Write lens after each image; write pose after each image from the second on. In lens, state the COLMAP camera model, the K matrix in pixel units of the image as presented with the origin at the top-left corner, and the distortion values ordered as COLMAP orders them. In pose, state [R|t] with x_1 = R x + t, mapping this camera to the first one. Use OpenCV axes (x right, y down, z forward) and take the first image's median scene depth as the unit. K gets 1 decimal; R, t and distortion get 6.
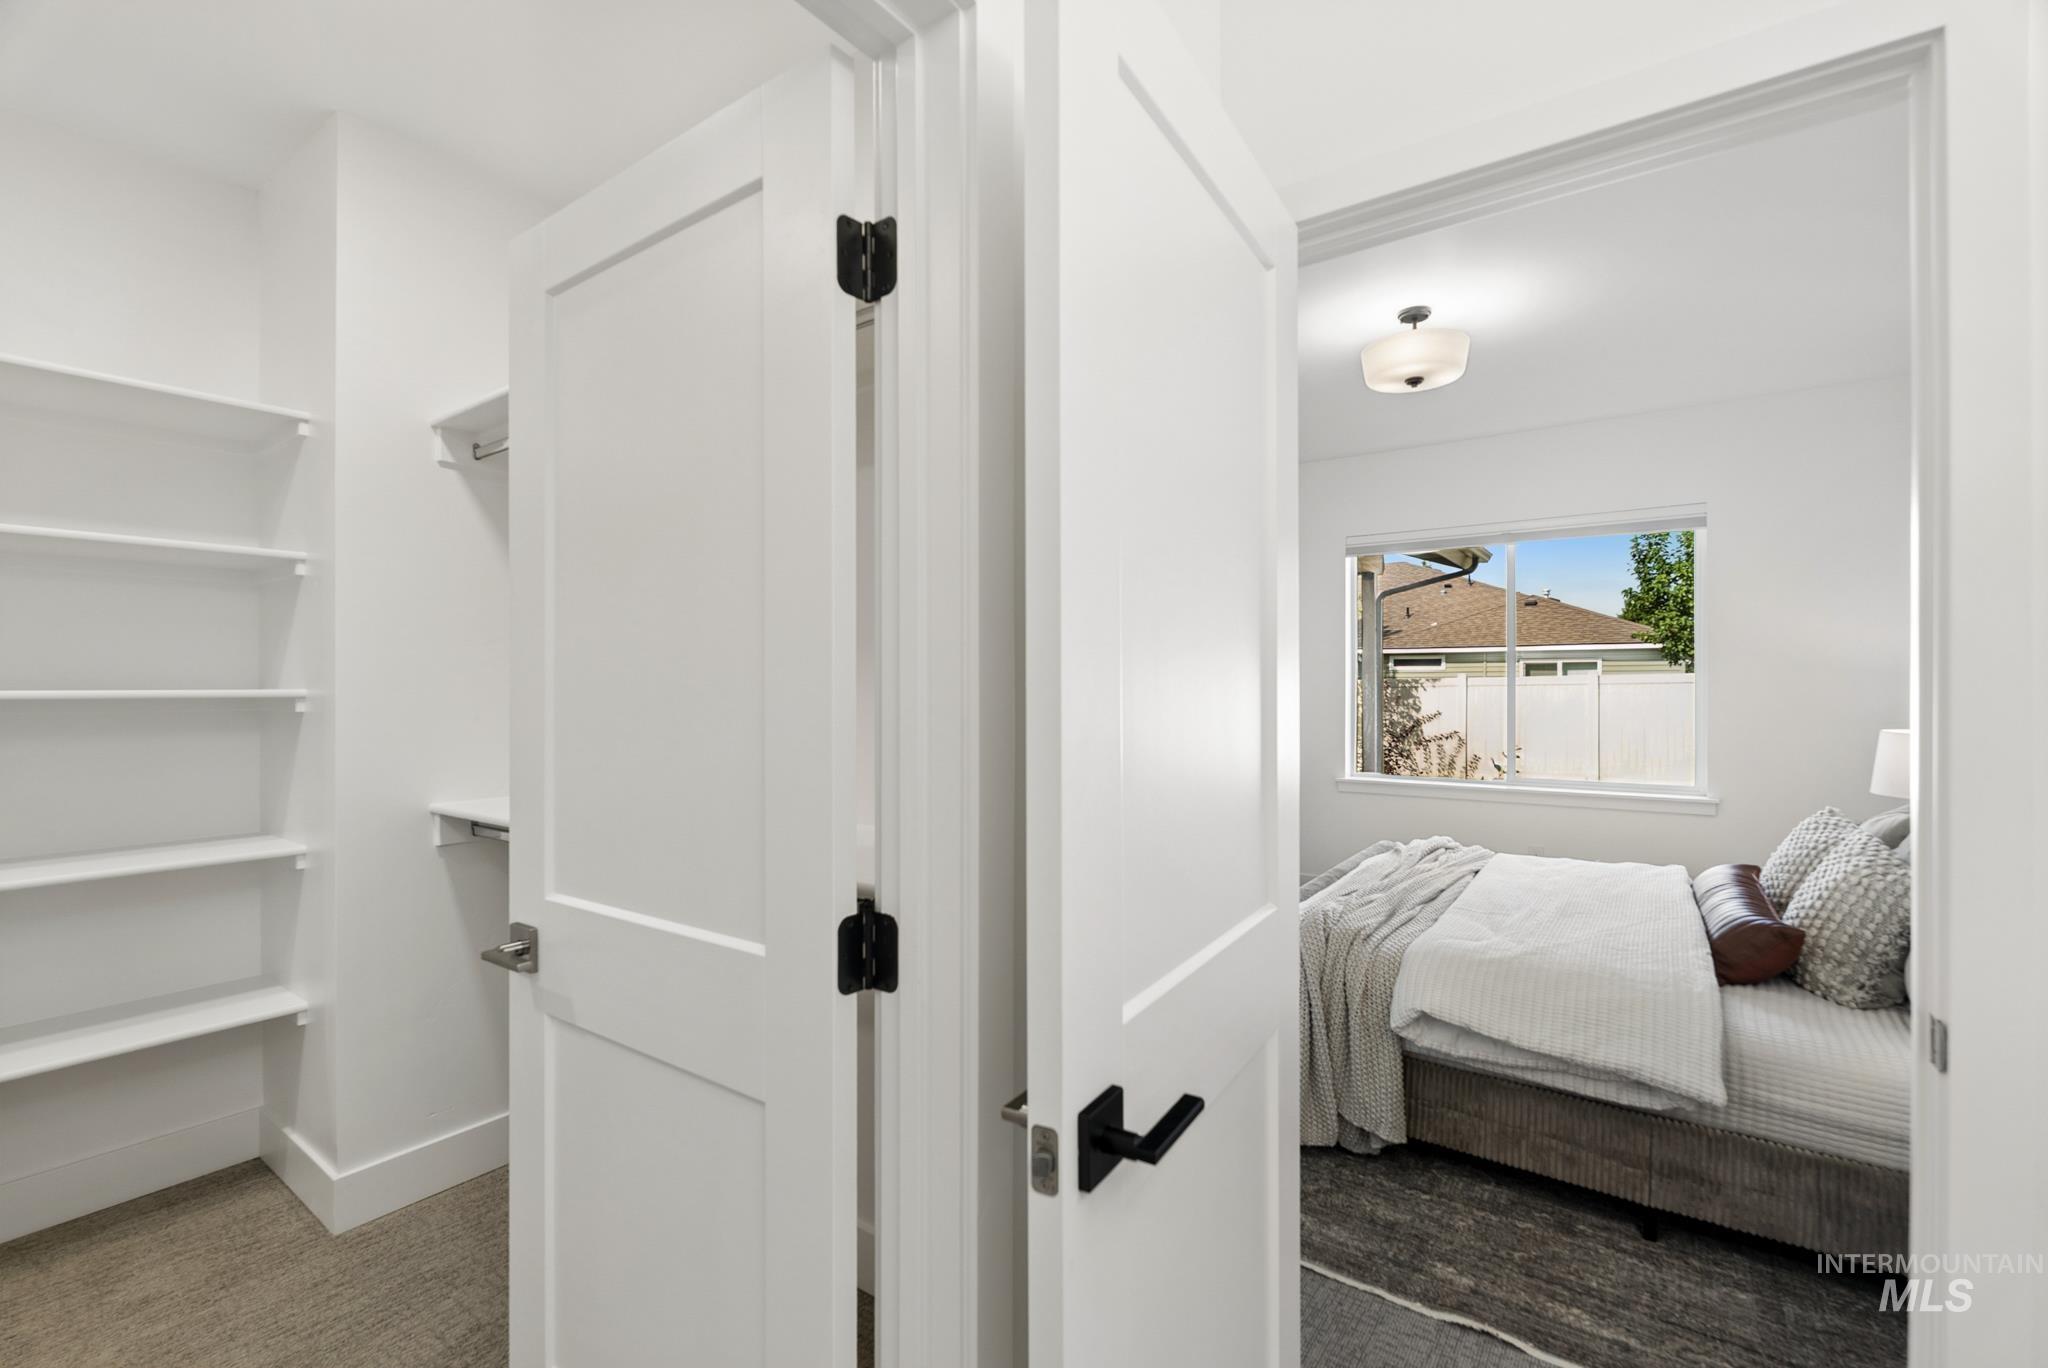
lens RADIAL K [[900.2, 0, 1027.7], [0, 900.2, 680.2], [0, 0, 1]] dist [-0.000173, 0.000977]
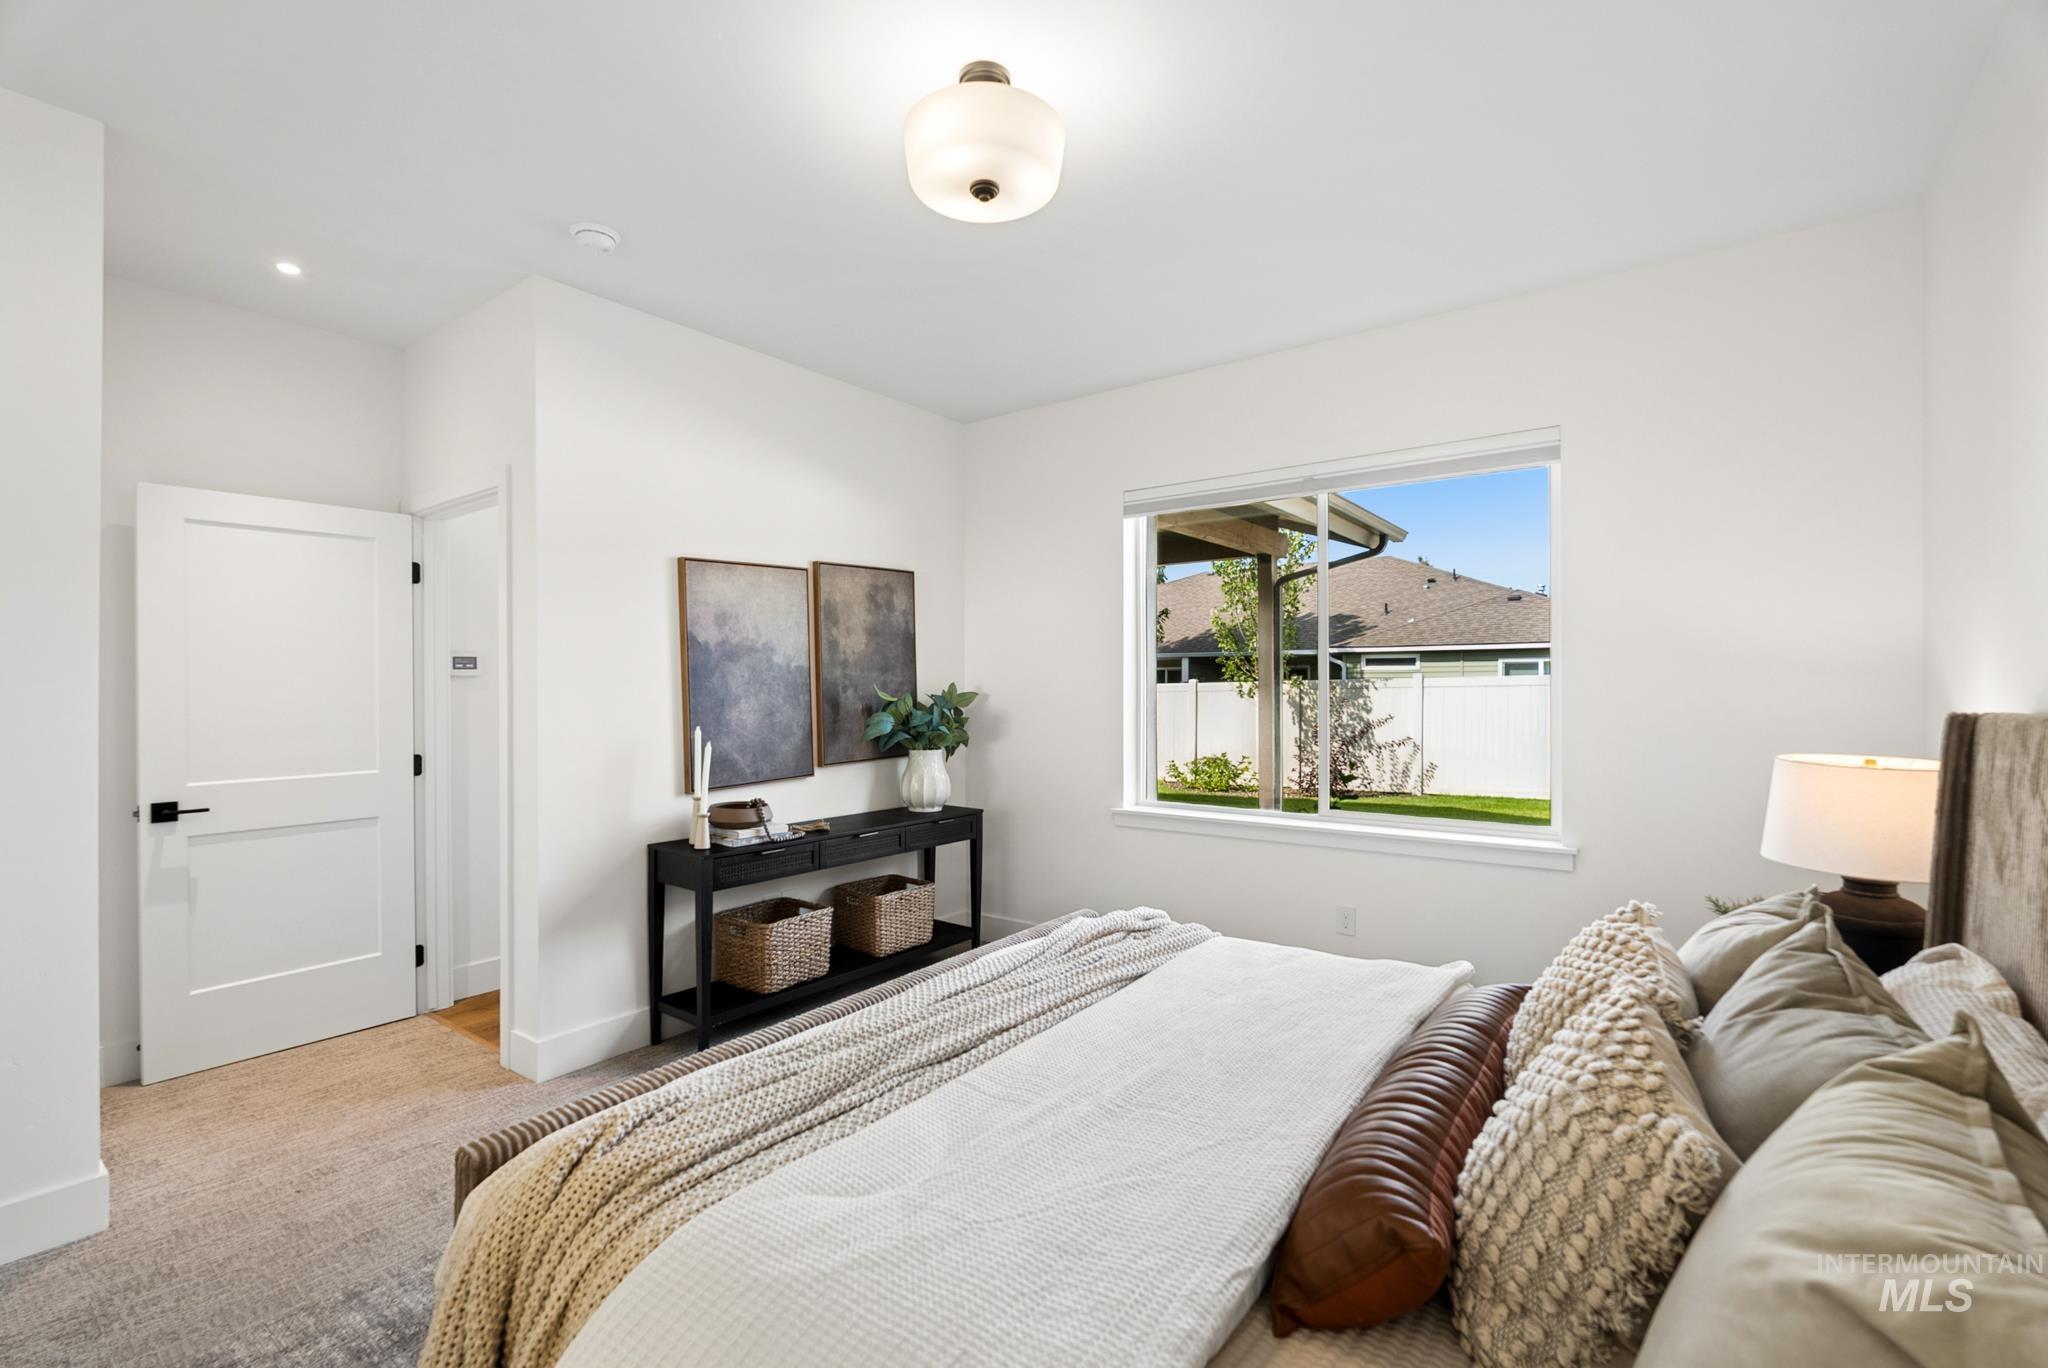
lens RADIAL K [[900.2, 0, 1021.7], [0, 900.2, 679.4], [0, 0, 1]] dist [-0.000173, 0.000977]
pose [[0.999804, -0.000871, -0.019772, 0.278860], [0.000849, 0.999999, -0.001157, 0.001296], [0.019773, 0.001140, 0.999804, 0.231107]]
